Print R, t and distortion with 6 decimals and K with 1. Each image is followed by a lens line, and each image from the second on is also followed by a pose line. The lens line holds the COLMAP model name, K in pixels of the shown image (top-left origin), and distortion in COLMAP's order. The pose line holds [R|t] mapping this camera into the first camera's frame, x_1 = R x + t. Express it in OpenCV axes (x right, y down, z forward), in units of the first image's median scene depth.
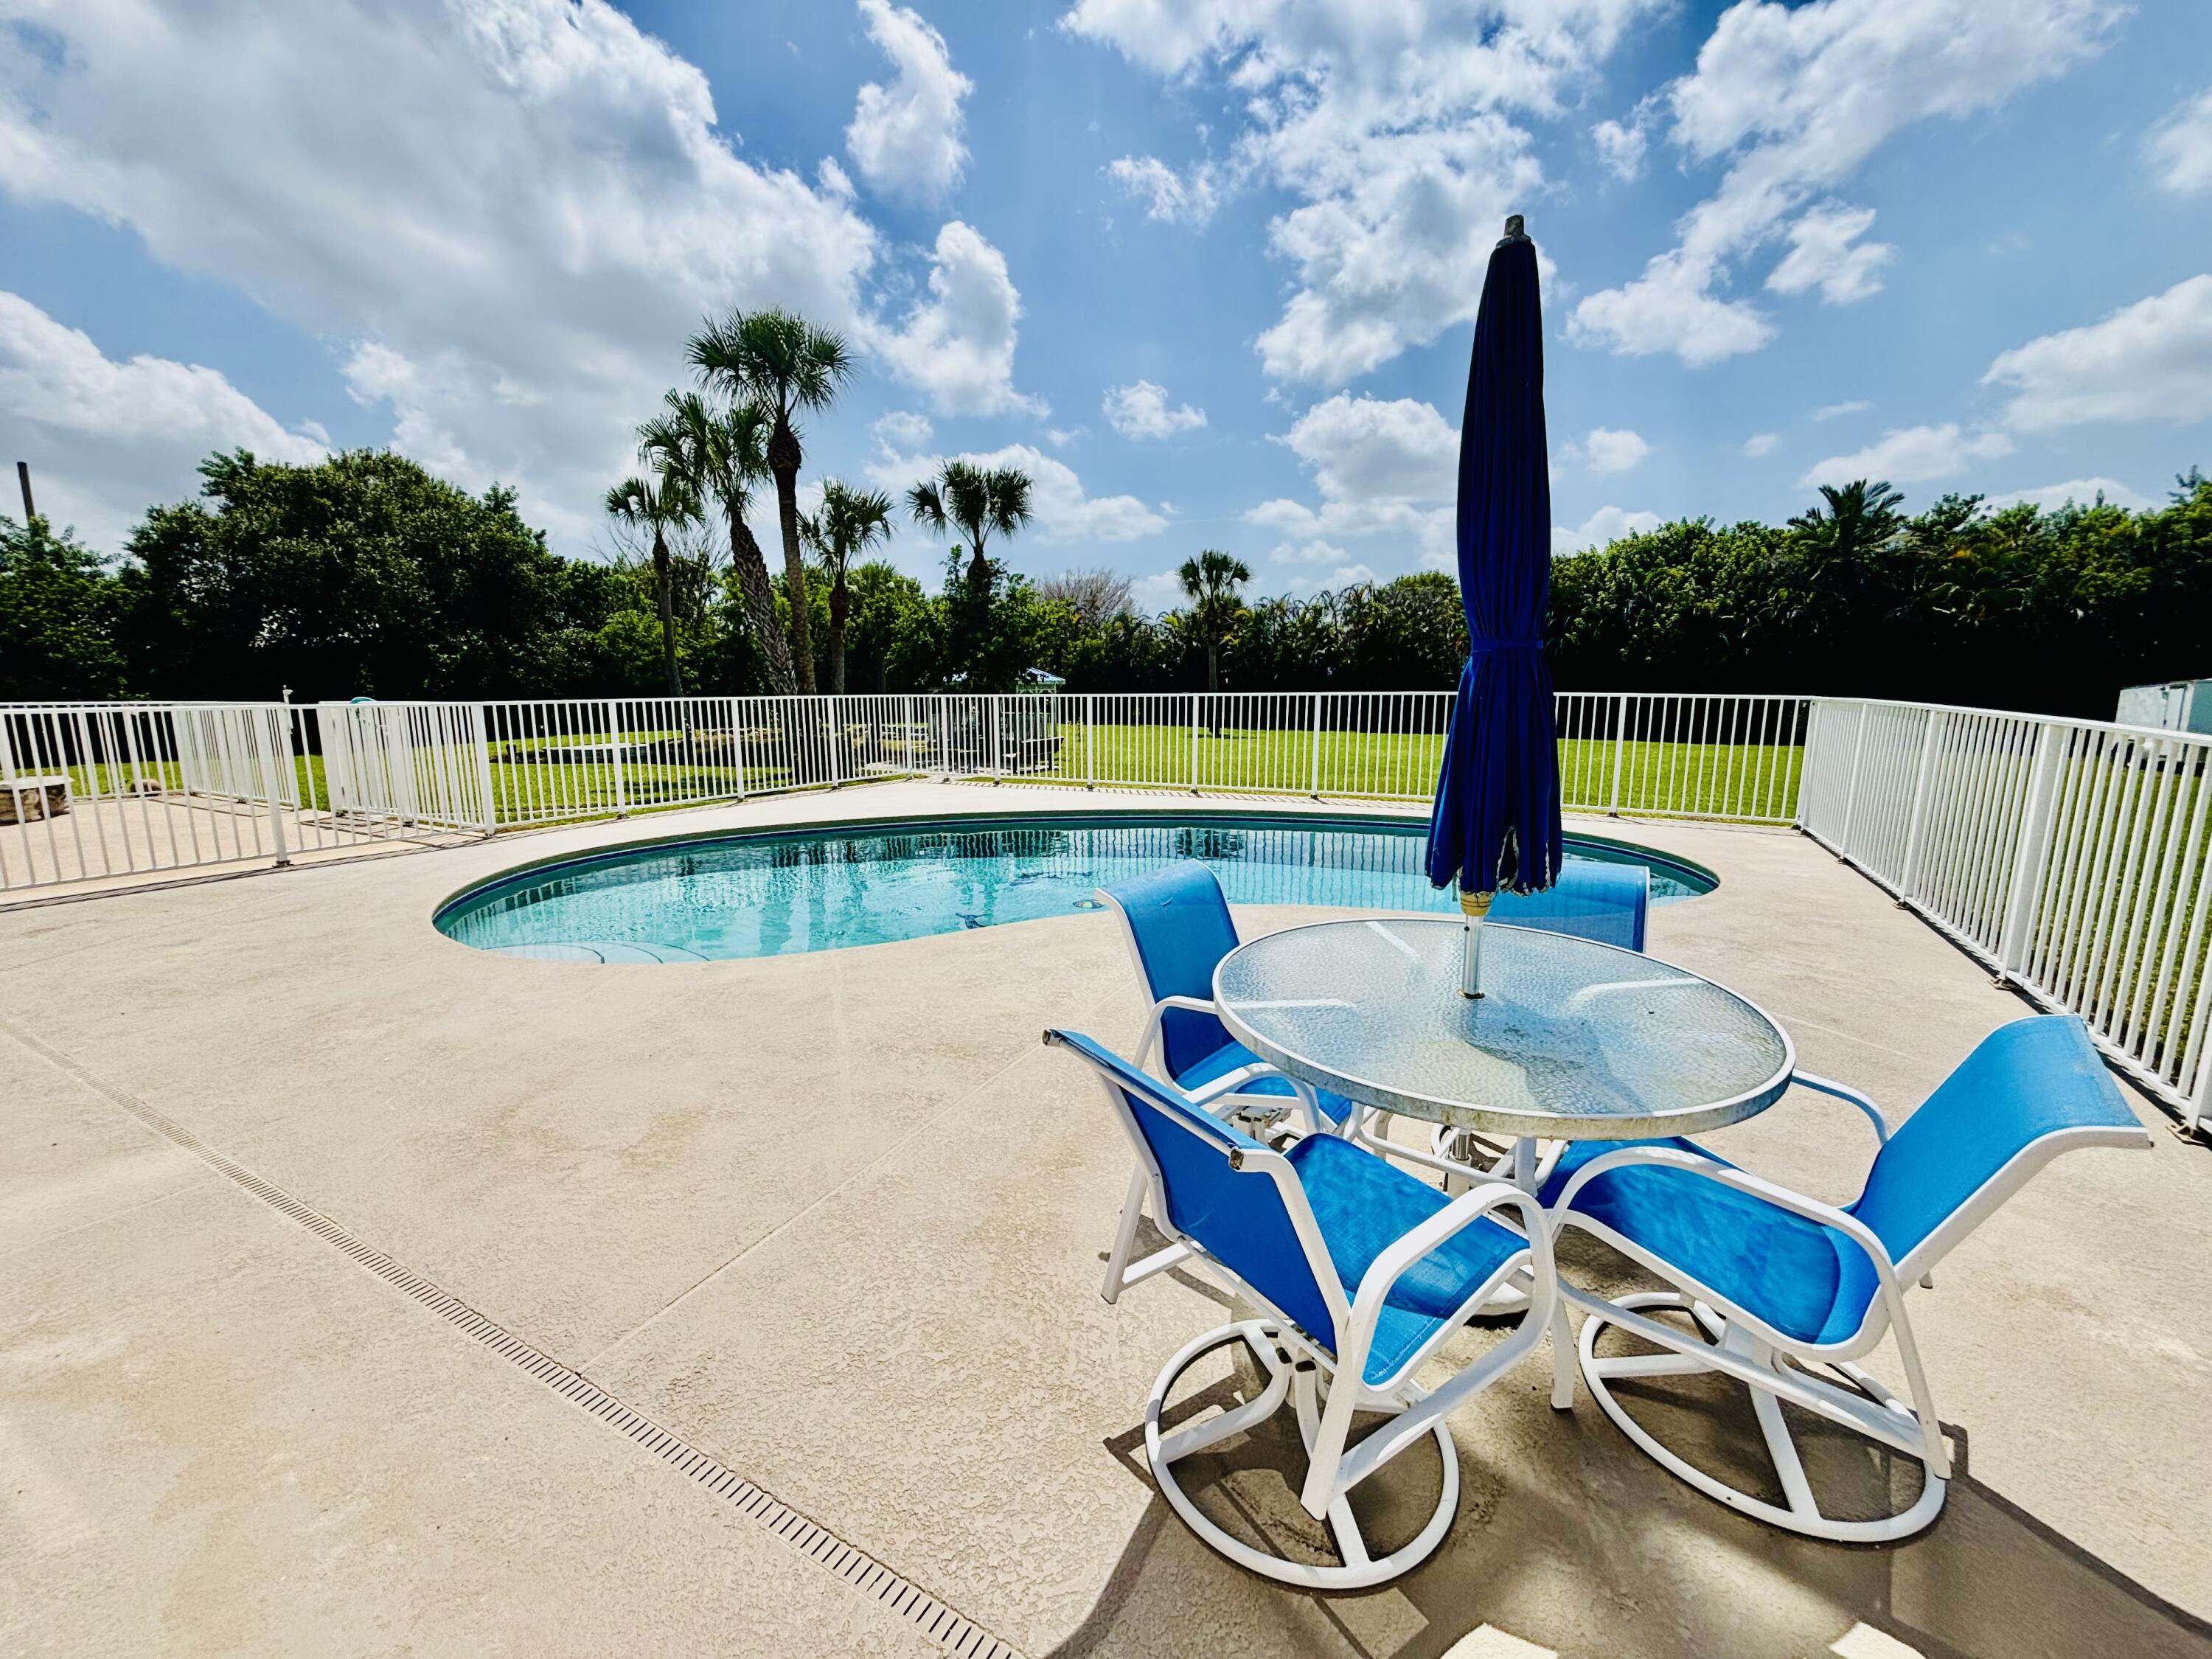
lens RADIAL K [[890.4, 0, 1105.0], [0, 890.4, 830.1], [0, 0, 1]] dist [-0.001126, 0.000530]
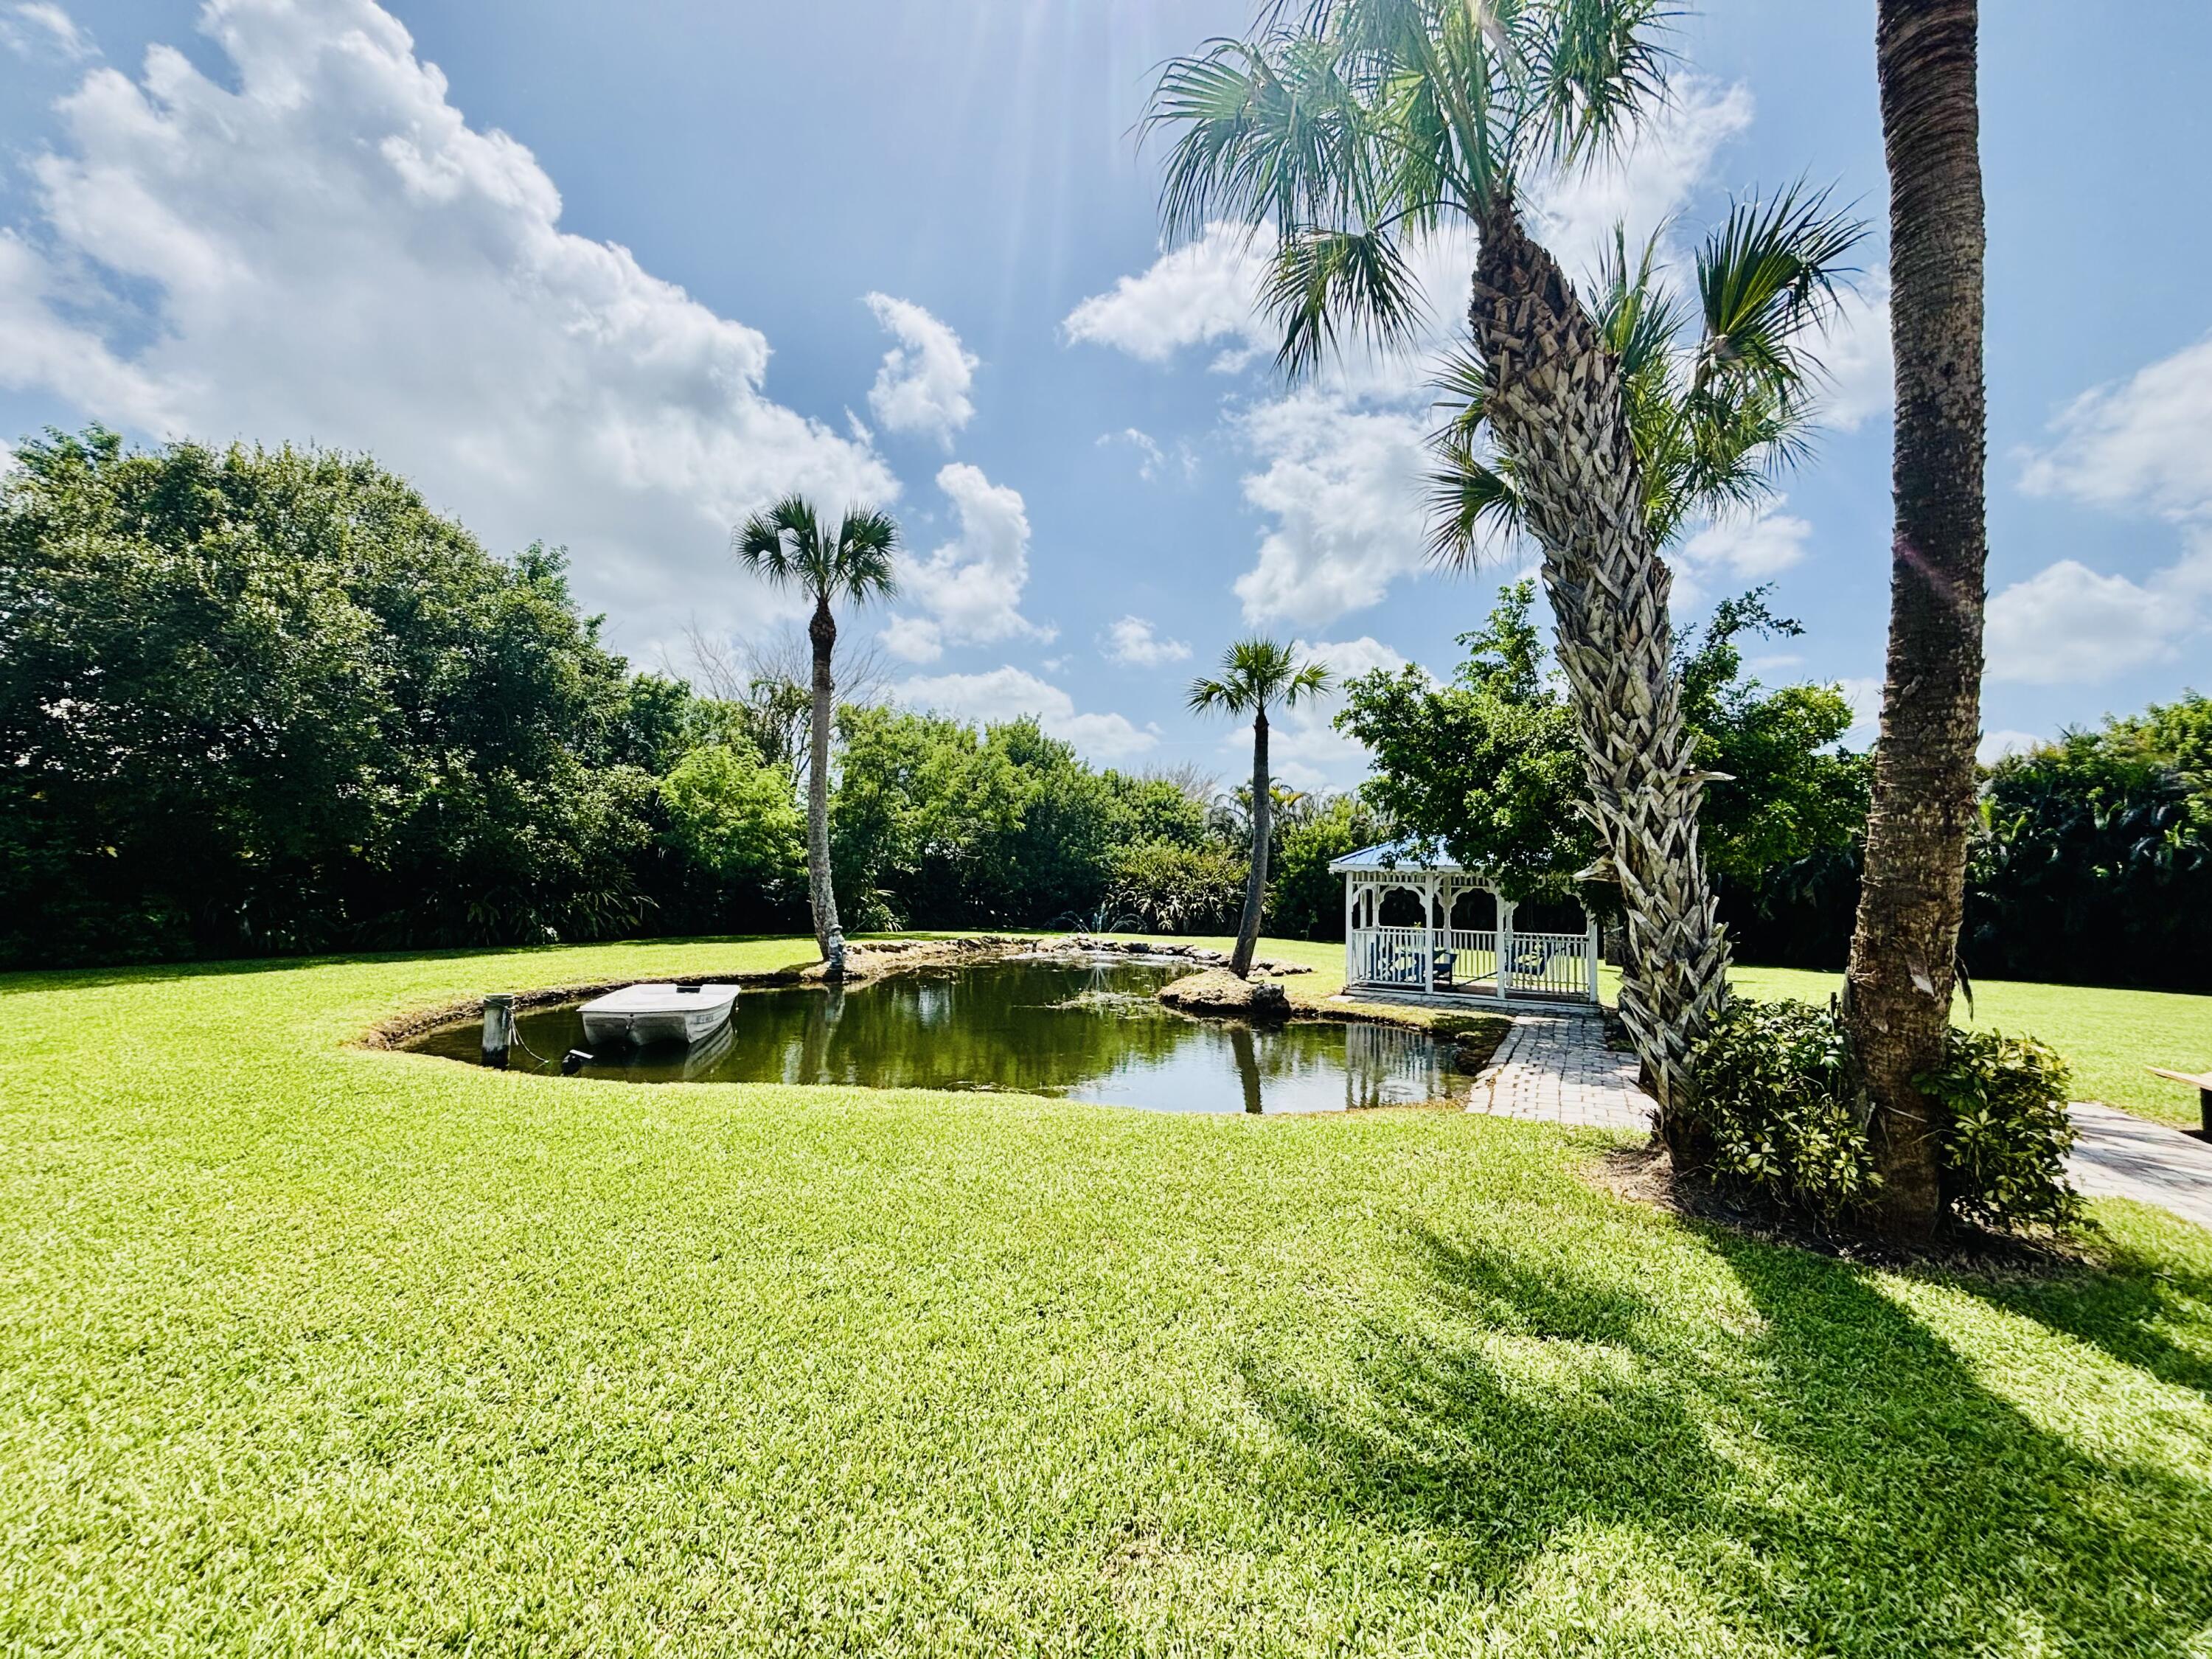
lens RADIAL K [[890.4, 0, 1100.7], [0, 890.4, 832.6], [0, 0, 1]] dist [-0.001126, 0.000530]
pose [[0.999296, 0.028229, 0.024714, -0.296412], [-0.021760, 0.972670, -0.231170, -0.054526], [-0.030564, 0.230470, 0.972599, 0.424549]]
